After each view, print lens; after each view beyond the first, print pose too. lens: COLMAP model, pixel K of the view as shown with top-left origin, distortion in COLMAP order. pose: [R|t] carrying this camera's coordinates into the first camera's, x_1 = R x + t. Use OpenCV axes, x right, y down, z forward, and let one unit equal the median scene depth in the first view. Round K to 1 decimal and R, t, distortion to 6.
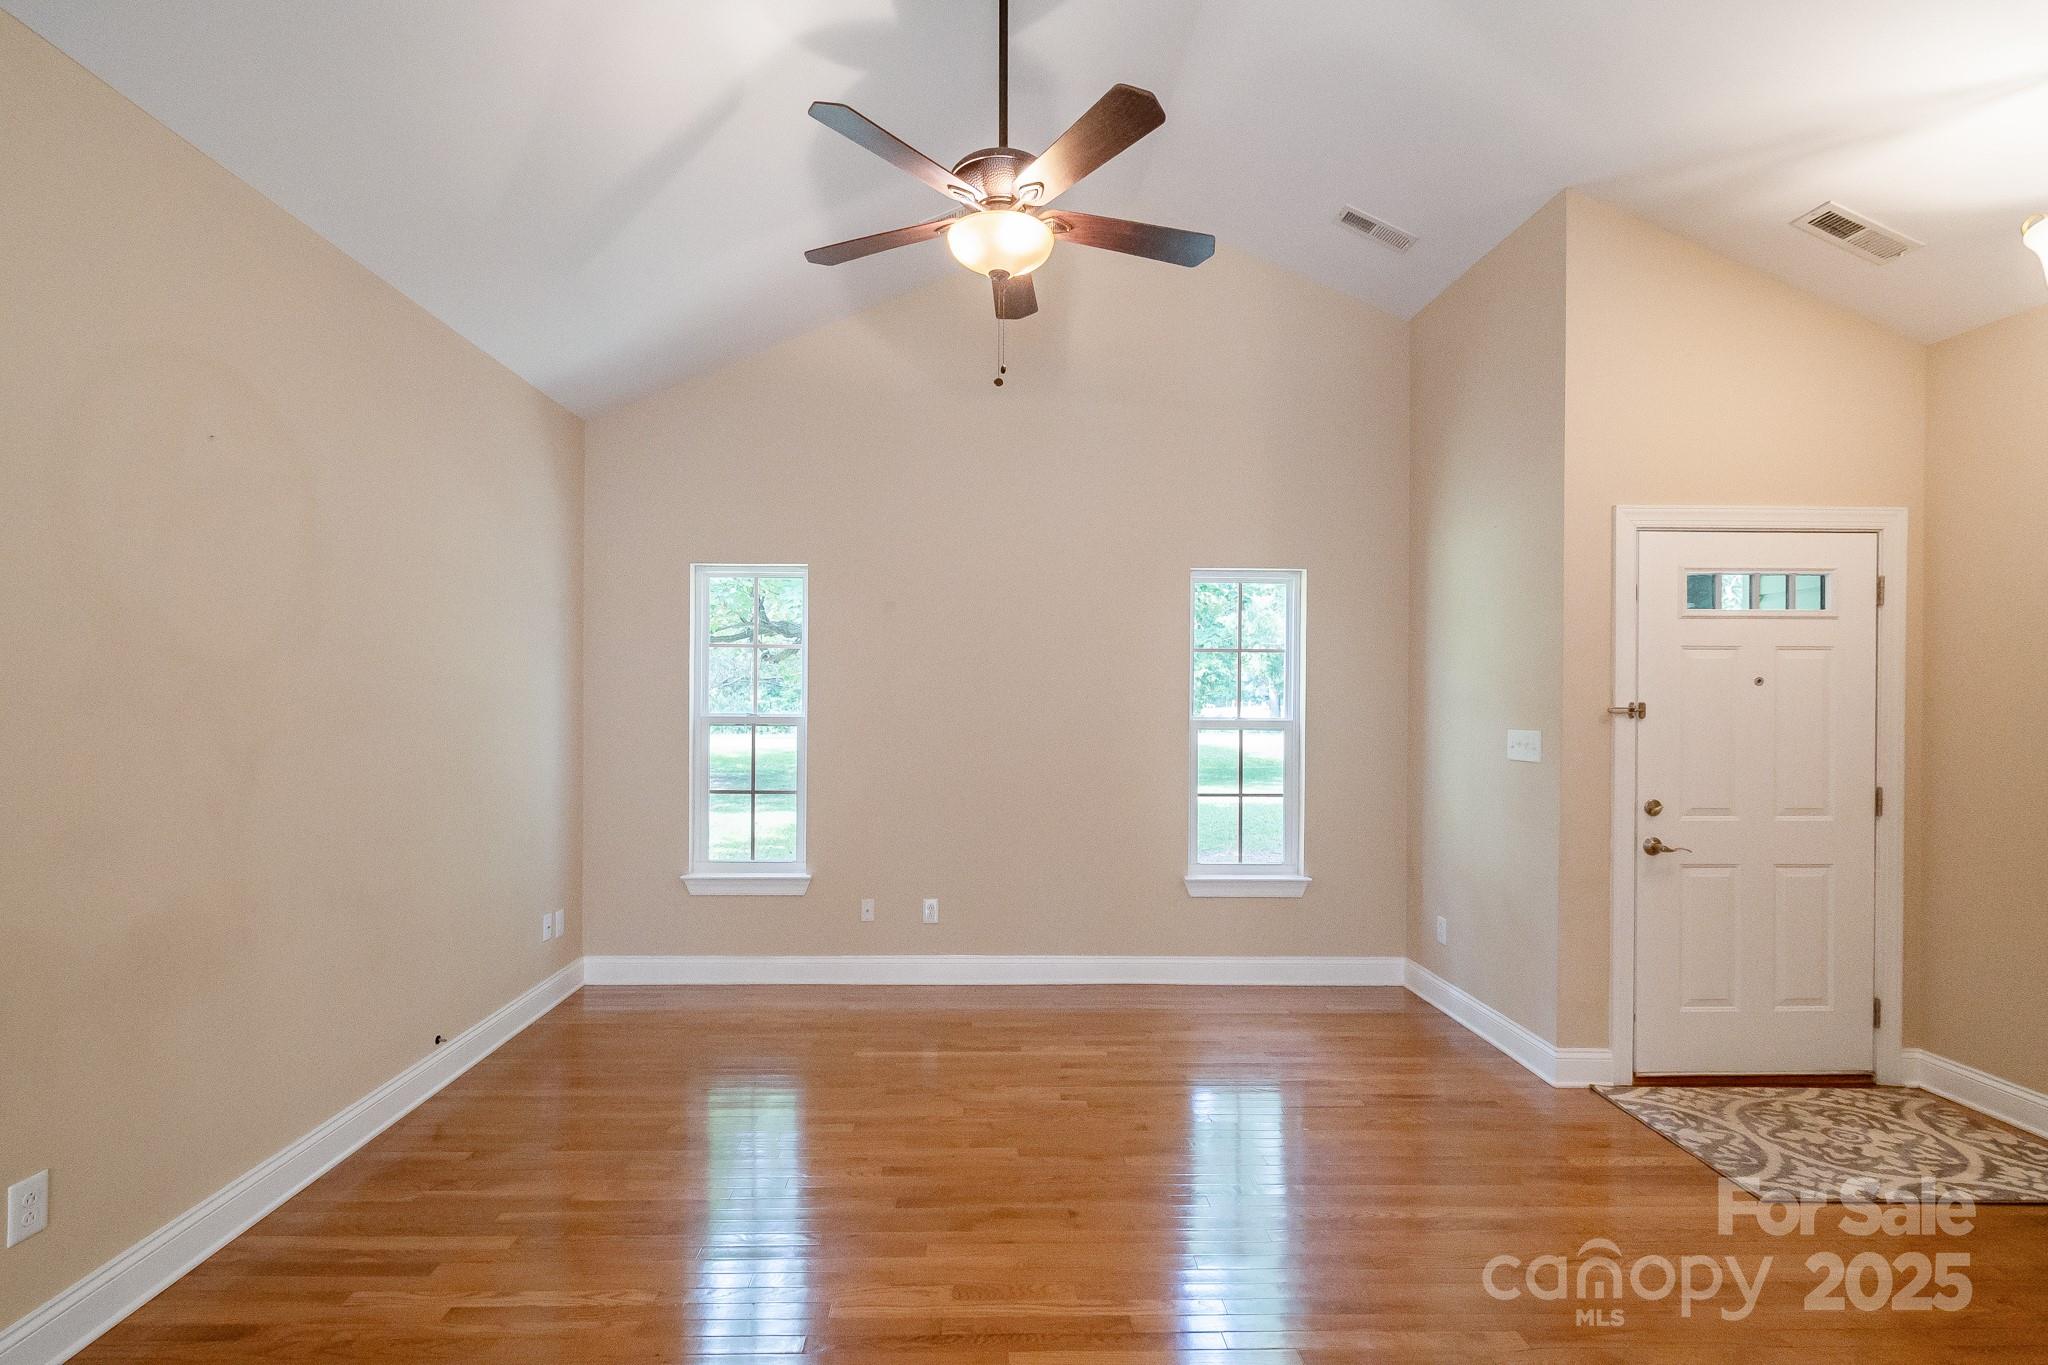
lens RADIAL K [[924.7, 0, 995.3], [0, 924.7, 705.7], [0, 0, 1]] dist [0.007226, -0.002703]
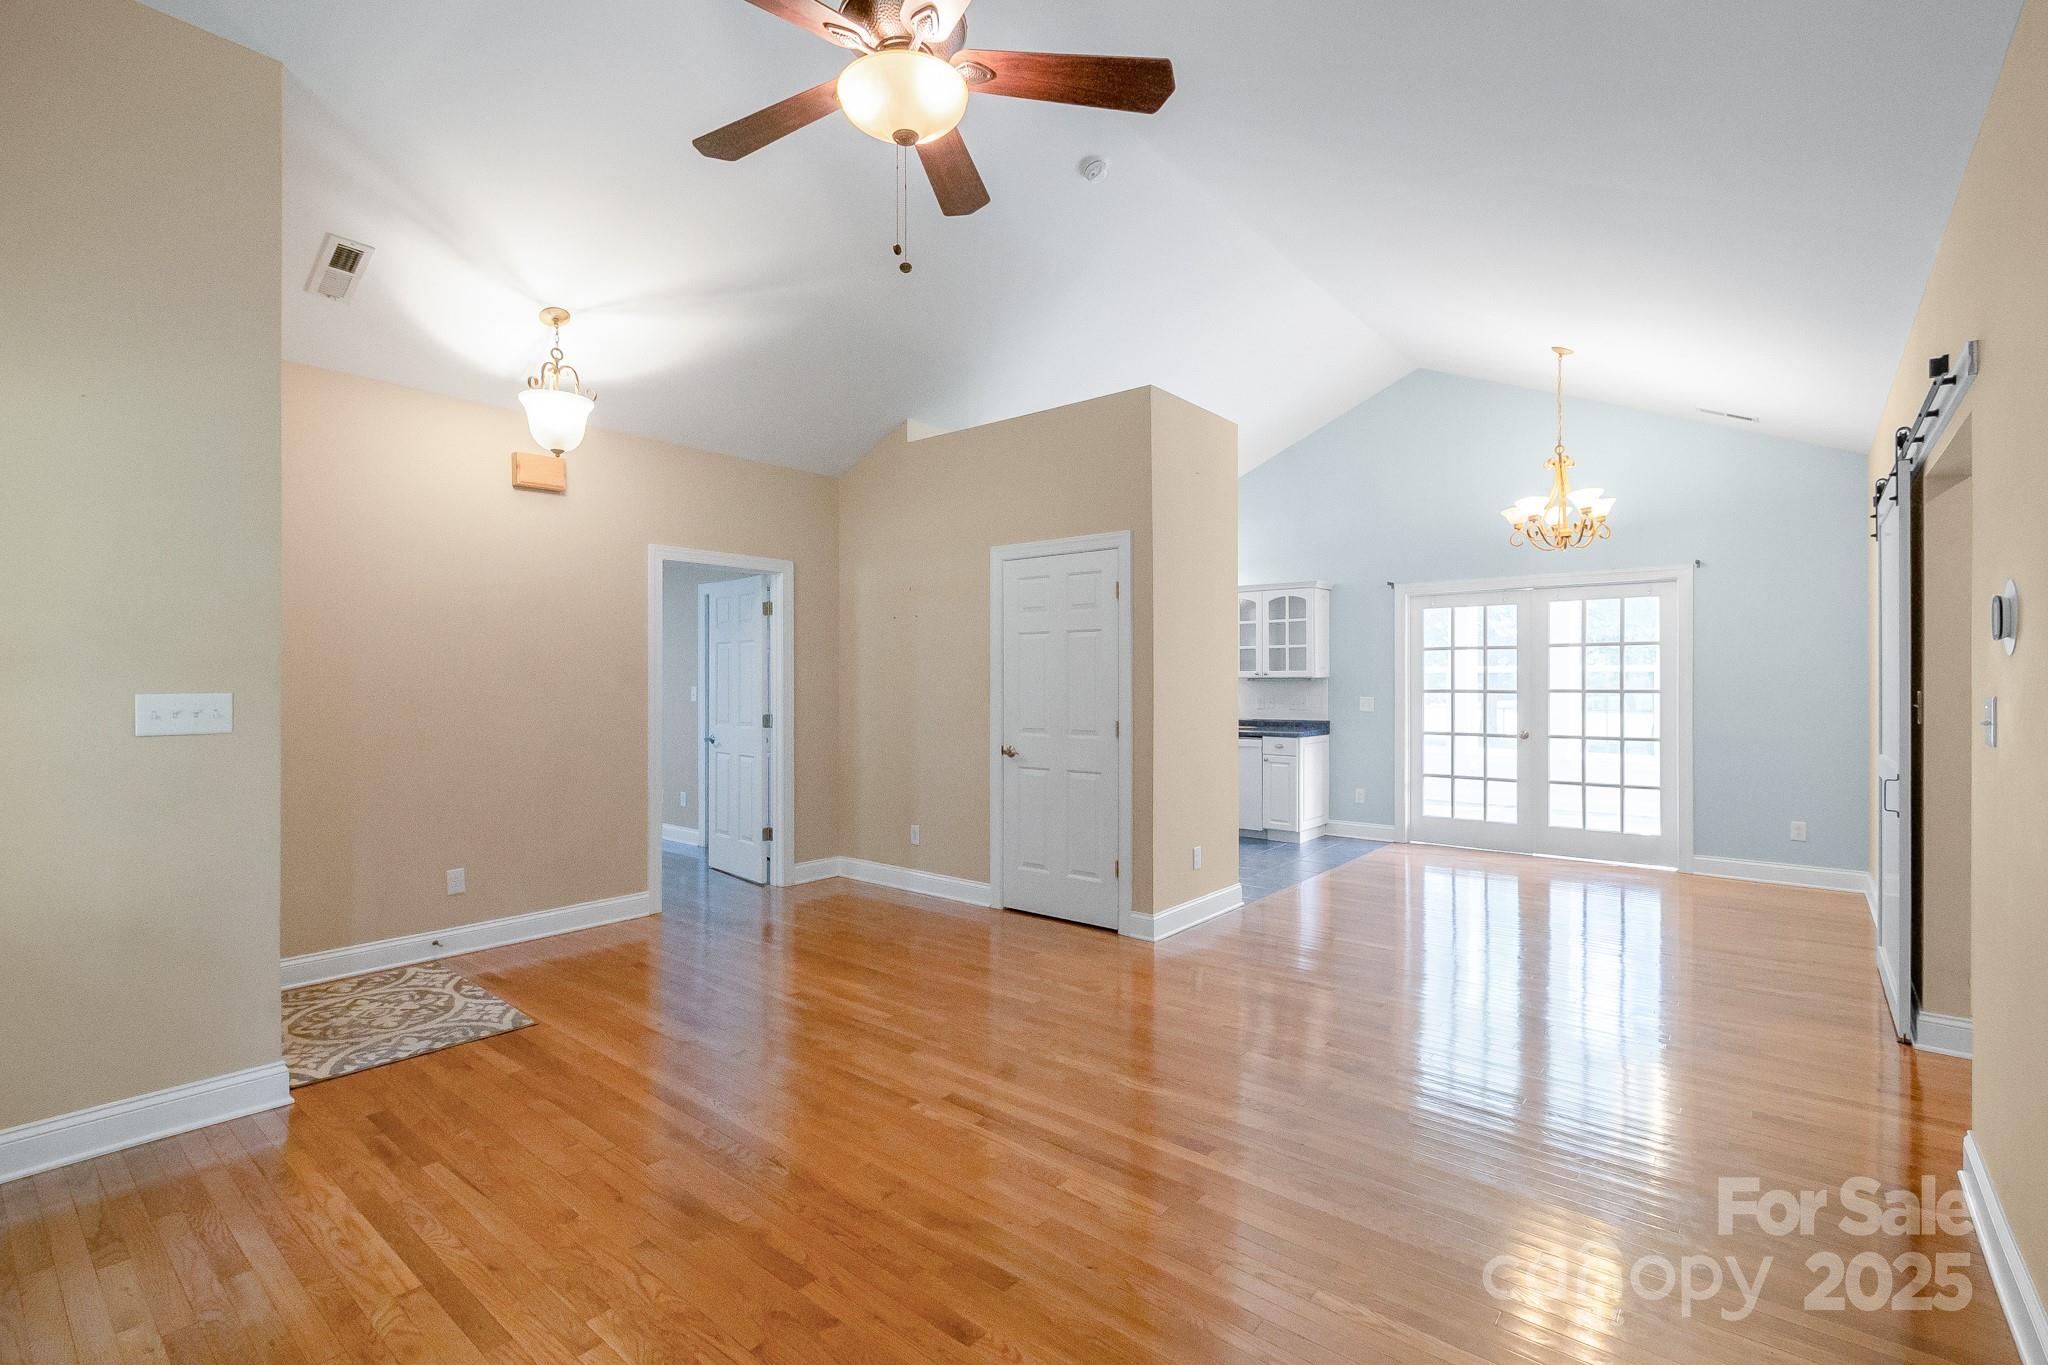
lens RADIAL K [[924.7, 0, 1024.1], [0, 924.7, 681.2], [0, 0, 1]] dist [0.007226, -0.002703]
pose [[-0.751710, -0.006200, 0.659465, -0.472648], [-0.002233, 0.999974, 0.006855, 0.009977], [-0.659491, 0.003680, -0.751704, 1.181291]]
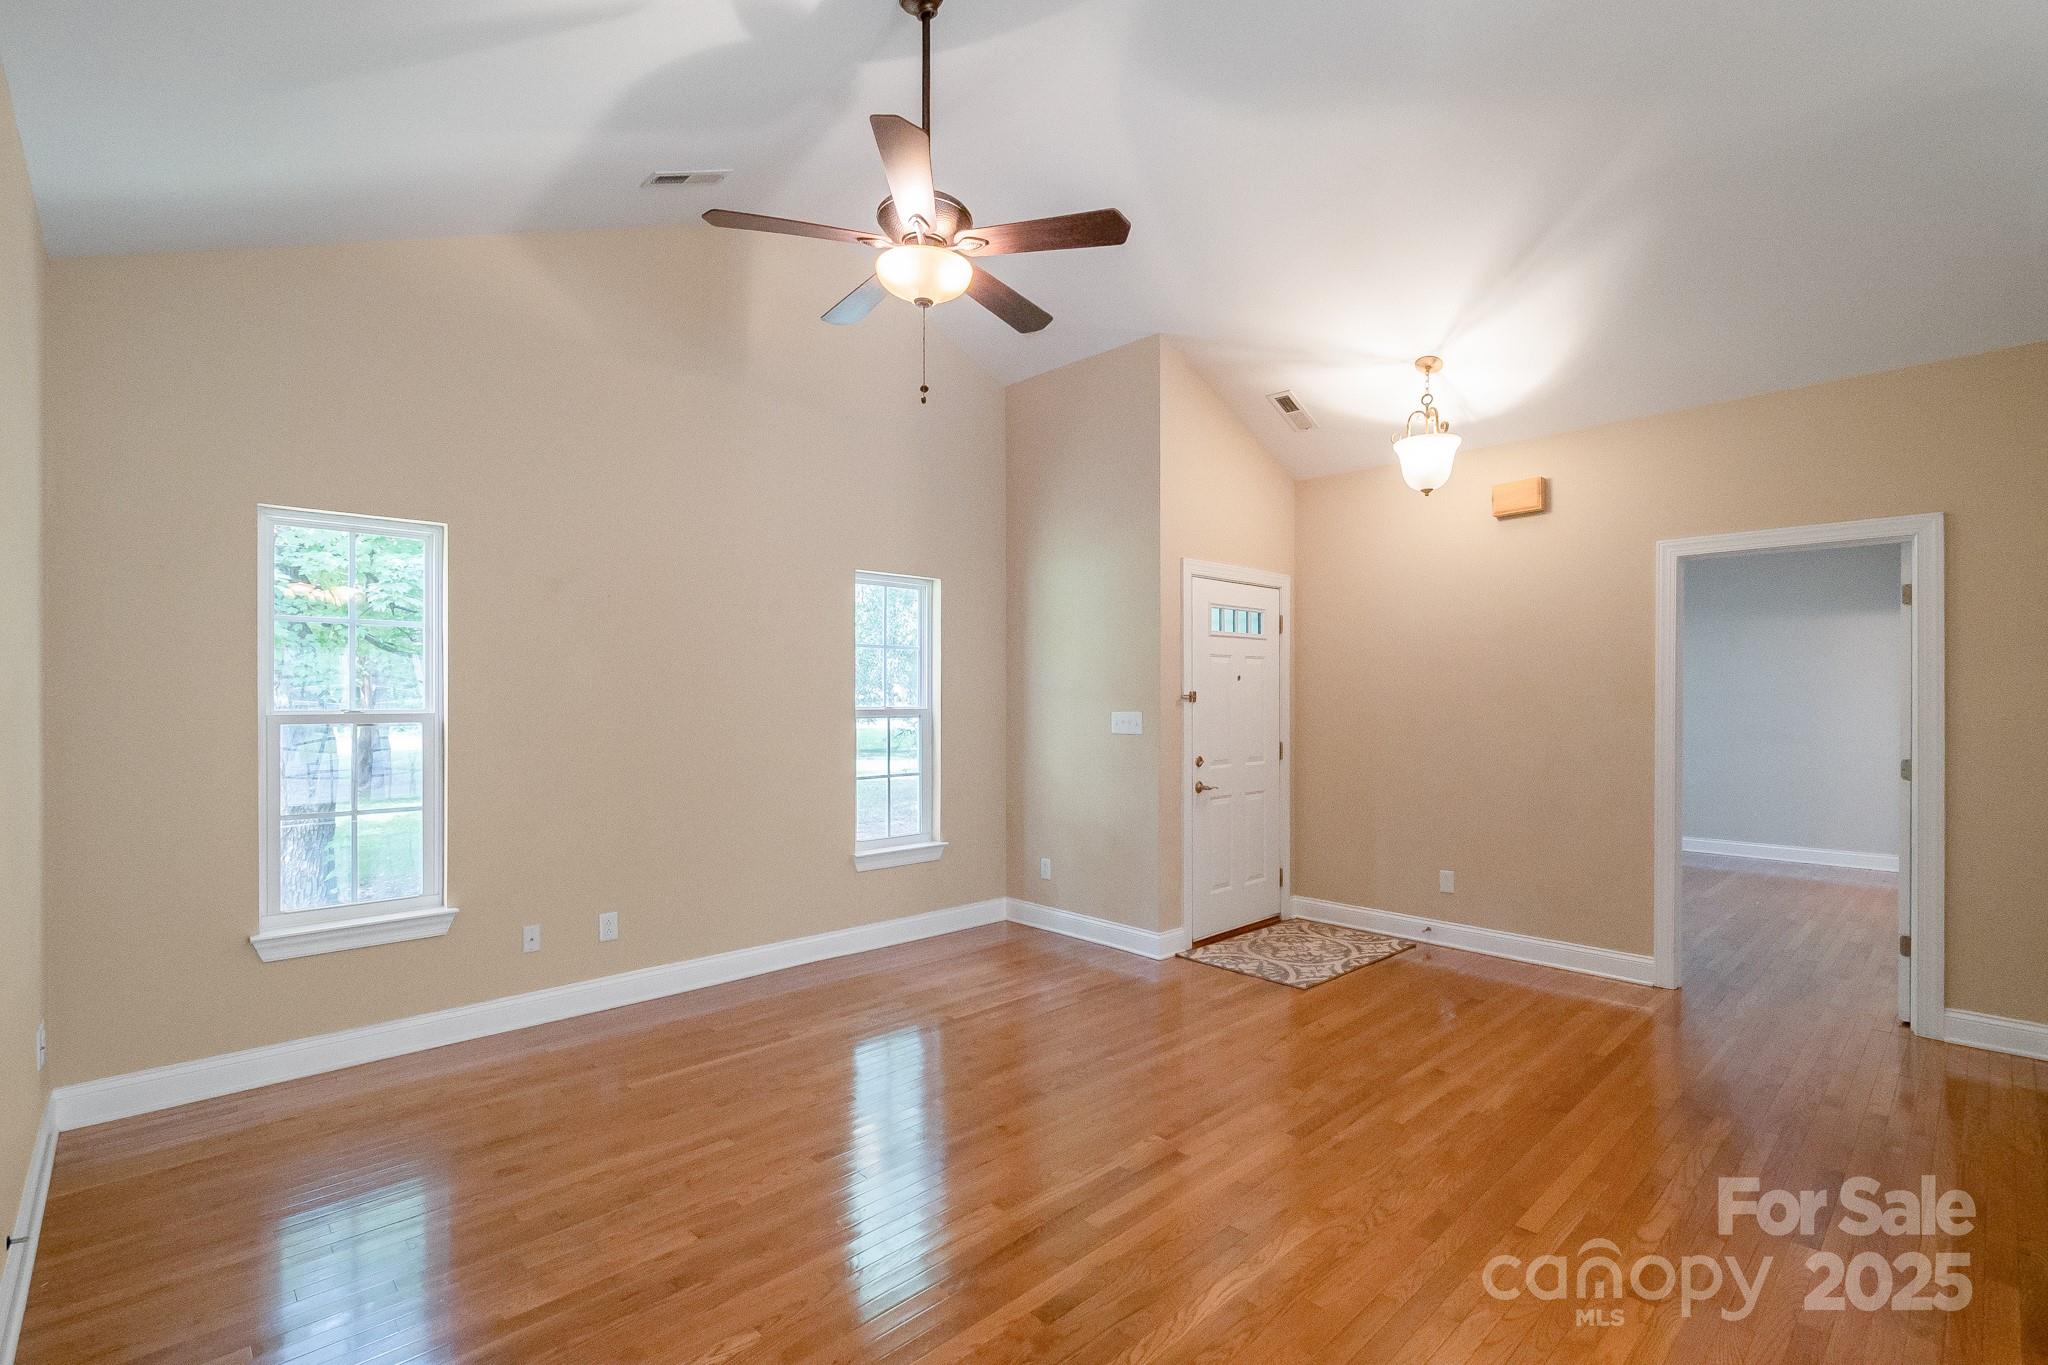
lens RADIAL K [[924.7, 0, 1035.2], [0, 924.7, 695.8], [0, 0, 1]] dist [0.007226, -0.002703]
pose [[0.737713, -0.007166, 0.675076, -0.492342], [0.007634, 0.999968, 0.002273, -0.001718], [-0.675071, 0.003477, 0.737745, 0.073712]]
